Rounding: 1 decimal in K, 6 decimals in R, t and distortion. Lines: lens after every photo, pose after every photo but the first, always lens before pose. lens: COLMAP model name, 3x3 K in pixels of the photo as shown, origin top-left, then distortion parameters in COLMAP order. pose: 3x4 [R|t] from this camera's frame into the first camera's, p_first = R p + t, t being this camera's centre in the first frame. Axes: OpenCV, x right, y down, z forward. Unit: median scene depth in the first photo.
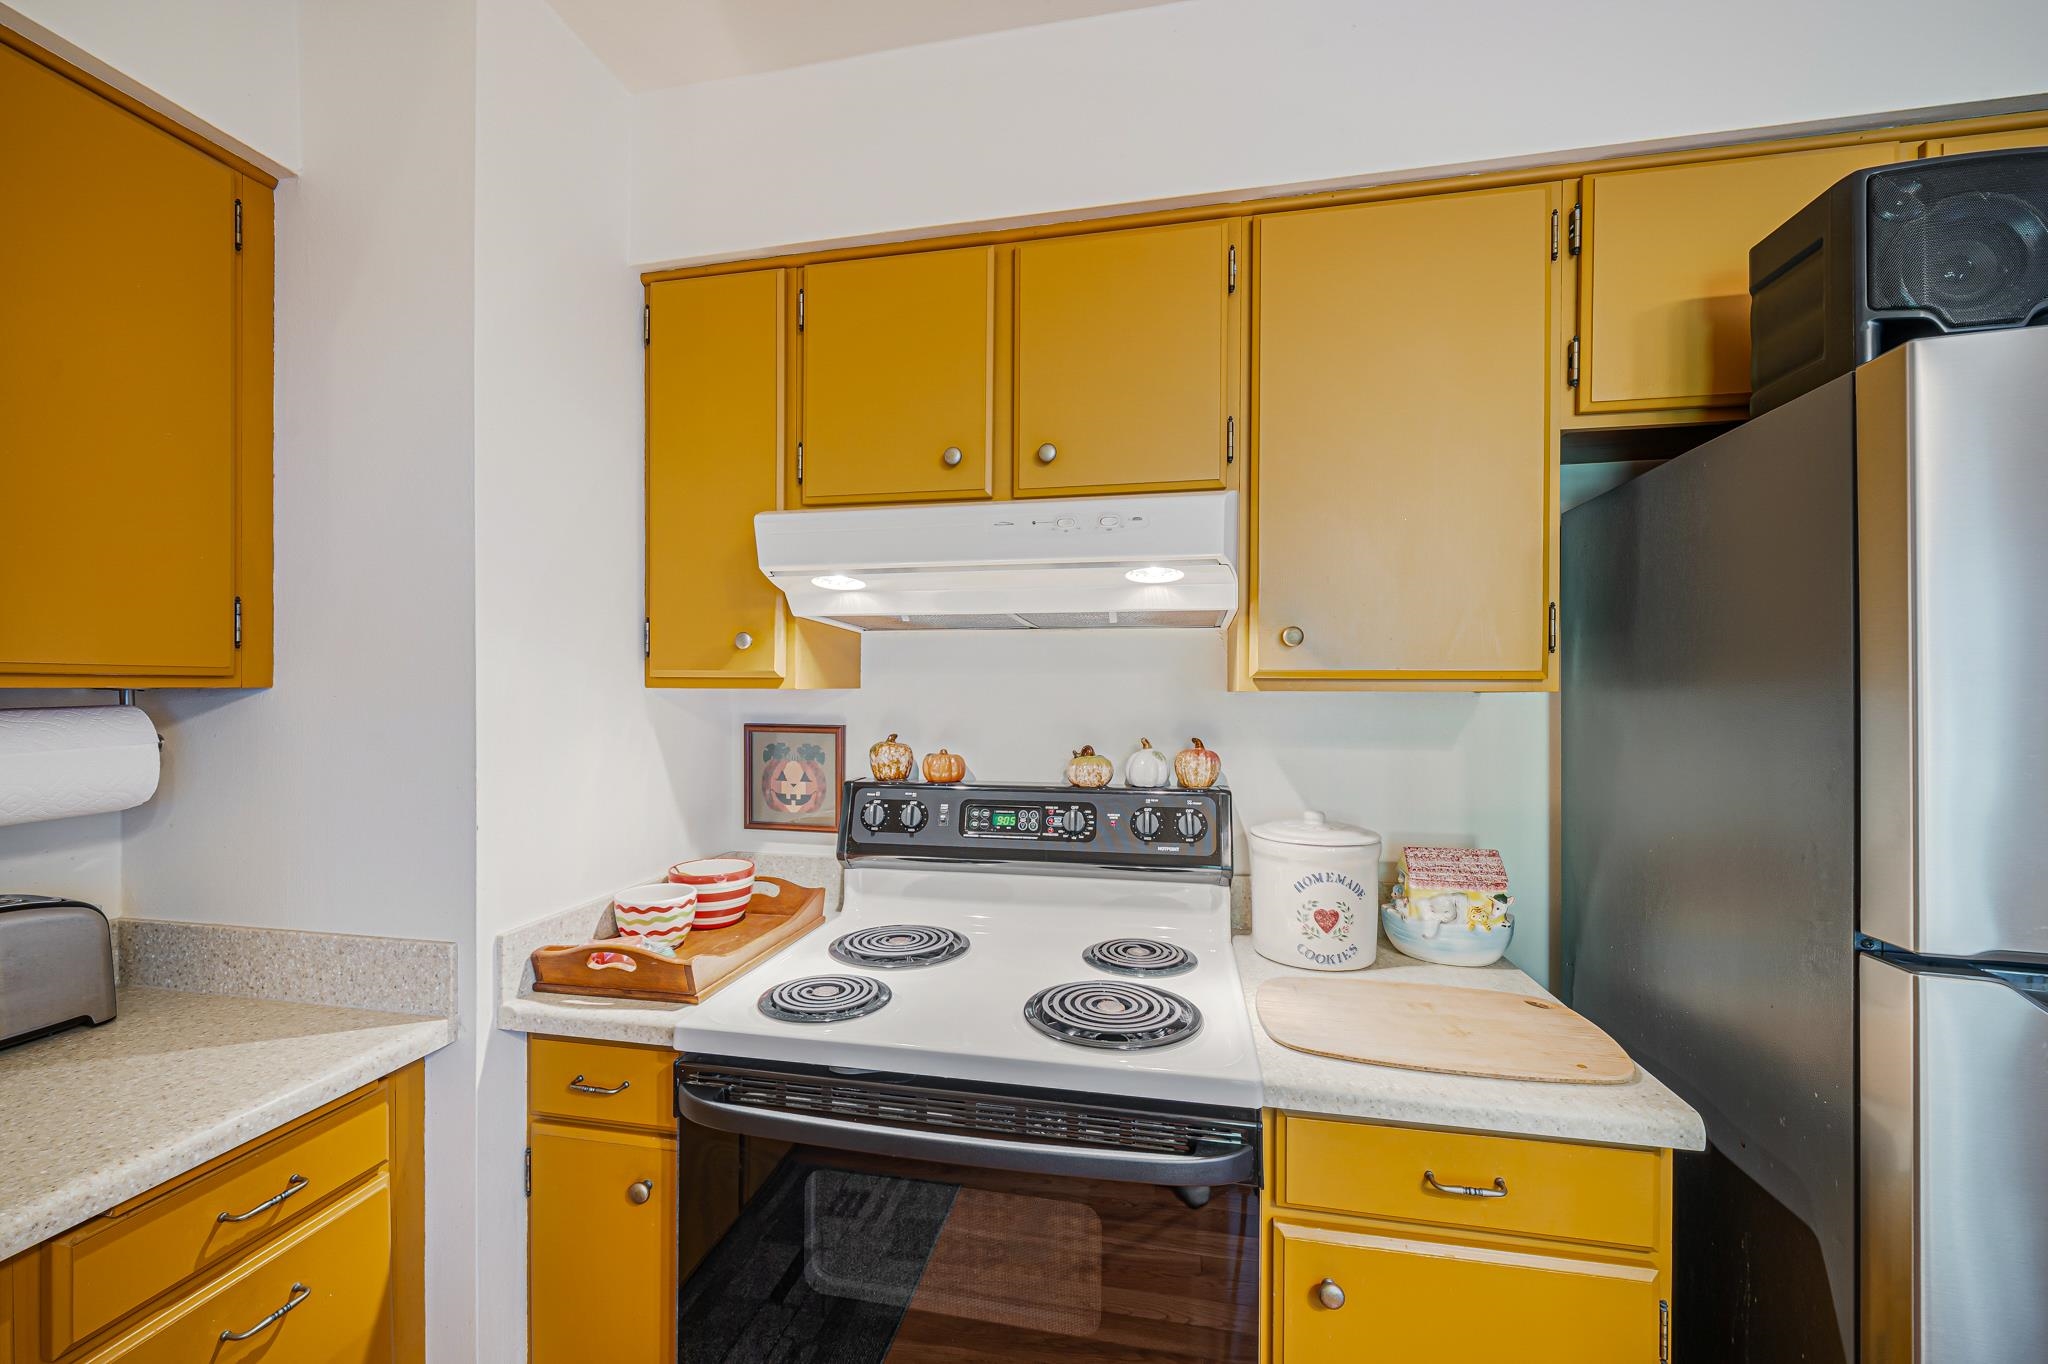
lens RADIAL K [[790.1, 0, 1031.1], [0, 790.1, 692.4], [0, 0, 1]] dist [-0.004237, -0.000495]
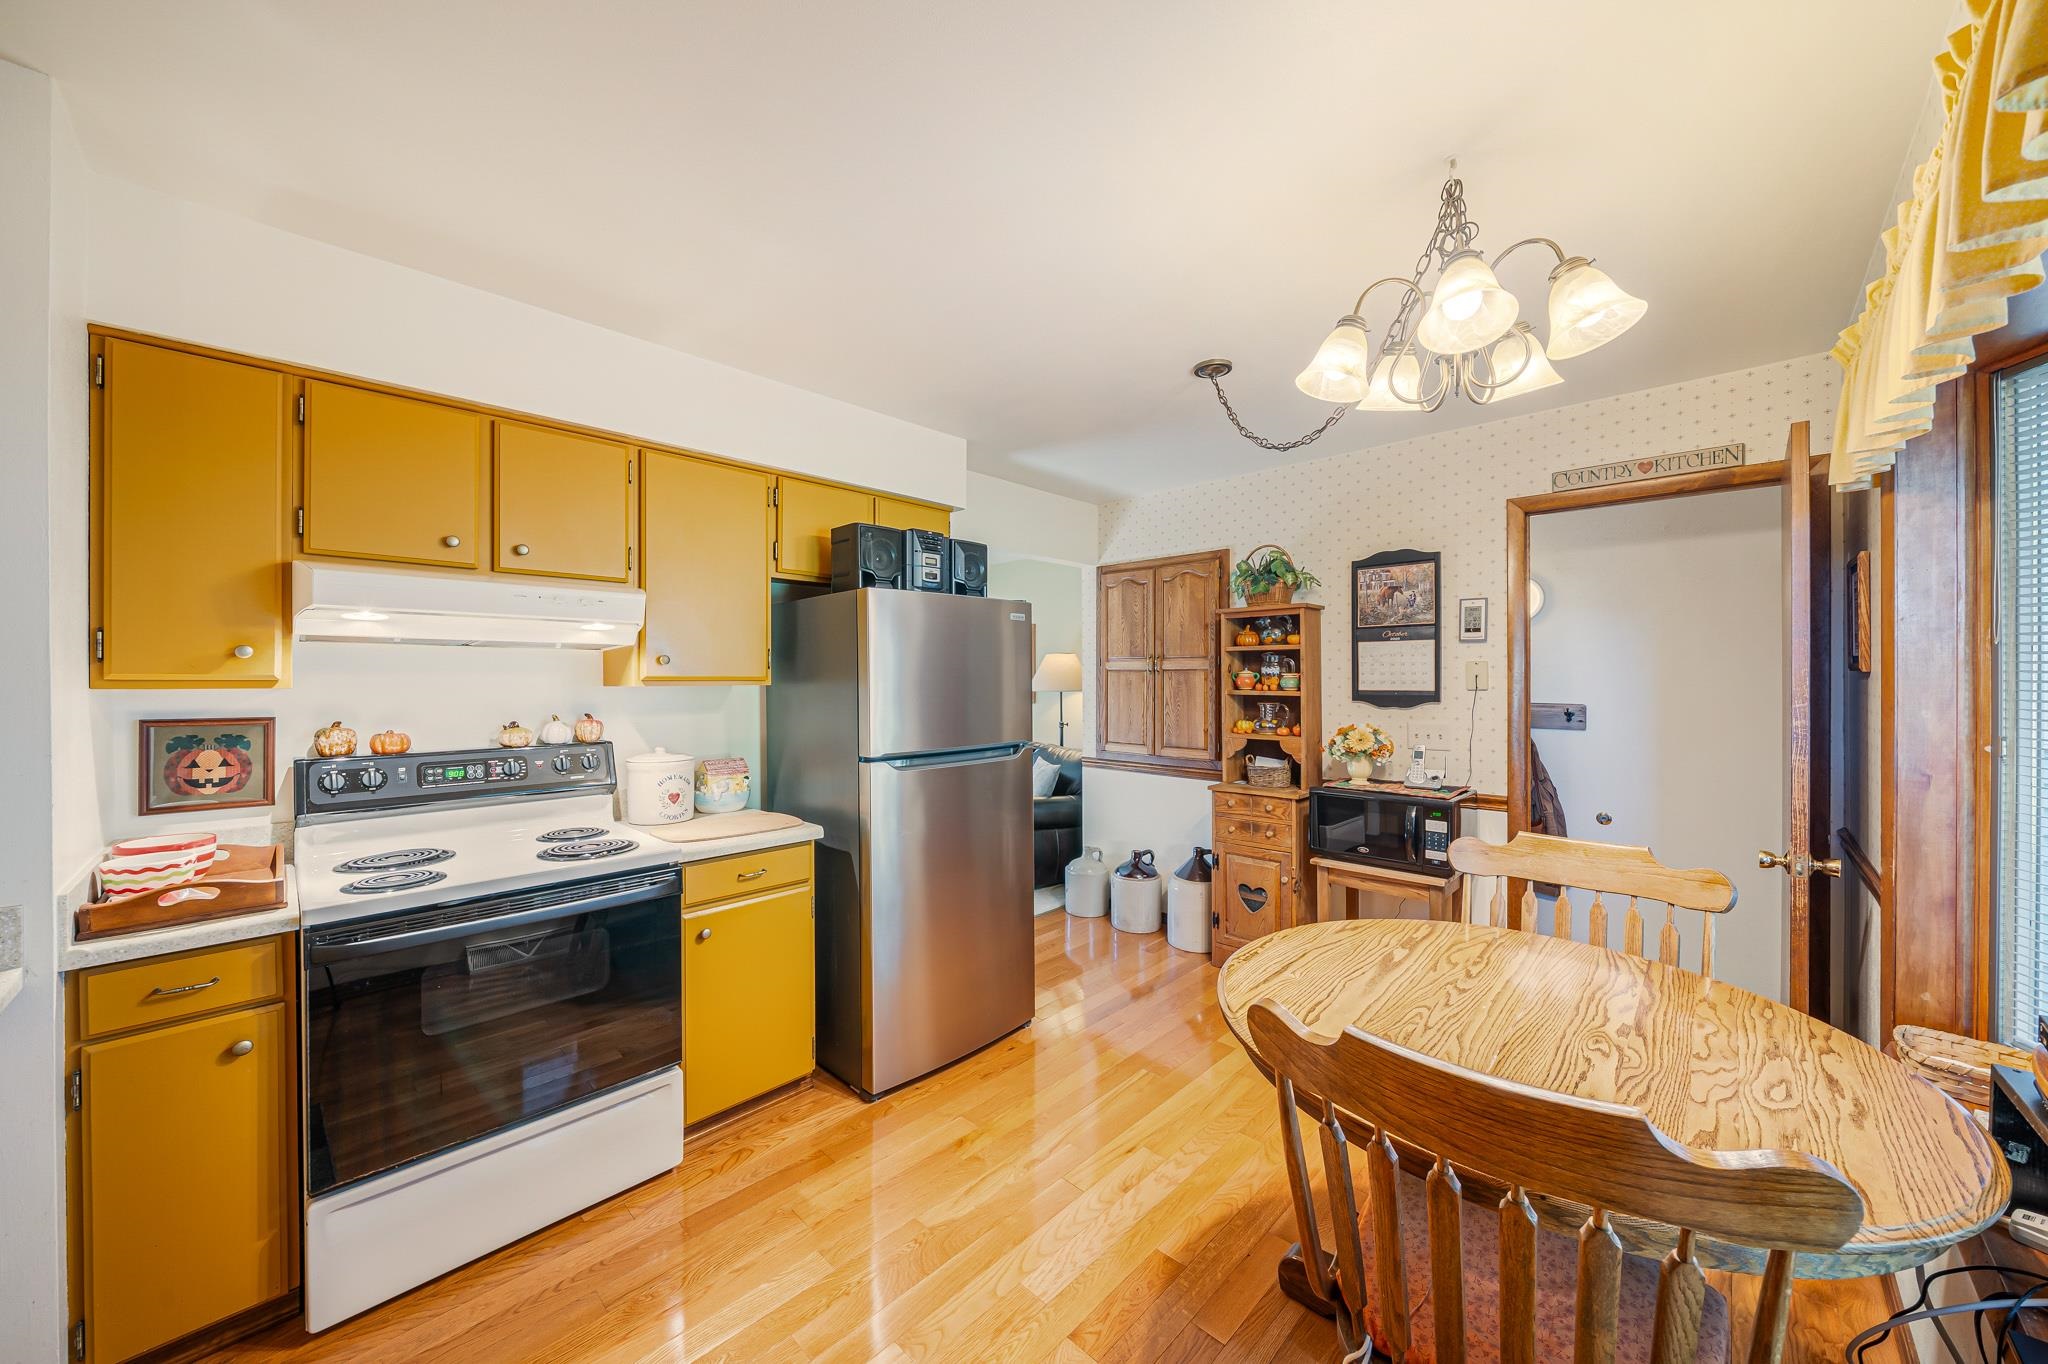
lens RADIAL K [[716.8, 0, 1022.3], [0, 716.8, 683.0], [0, 0, 1]] dist [-0.000650, 0.000026]
pose [[0.522931, -0.009440, 0.852323, -0.676092], [0.004470, 0.999955, 0.008332, -0.018173], [-0.852363, -0.000547, 0.522950, -0.680605]]
